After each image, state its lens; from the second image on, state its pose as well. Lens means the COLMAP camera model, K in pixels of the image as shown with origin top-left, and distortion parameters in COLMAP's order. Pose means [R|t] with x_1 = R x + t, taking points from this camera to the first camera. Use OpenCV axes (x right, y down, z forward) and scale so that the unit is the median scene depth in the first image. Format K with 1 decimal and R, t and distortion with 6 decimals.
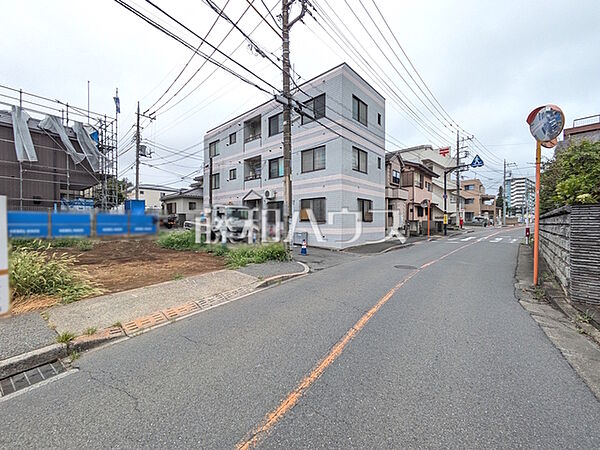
lens RADIAL K [[237.2, 0, 301.6], [0, 237.2, 222.8], [0, 0, 1]] dist [0.000999, 0.000258]
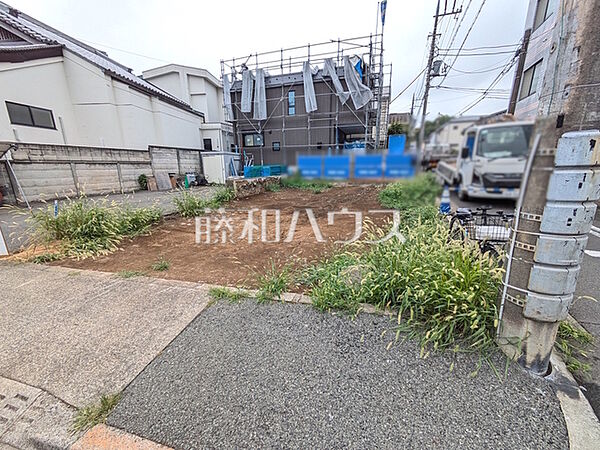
lens RADIAL K [[237.2, 0, 301.8], [0, 237.2, 223.9], [0, 0, 1]] dist [0.000999, 0.000258]
pose [[0.324681, 0.223921, -0.918935, 0.026804], [0.008124, 0.970875, 0.239447, 0.000278], [0.945789, -0.085209, 0.313406, 0.442282]]
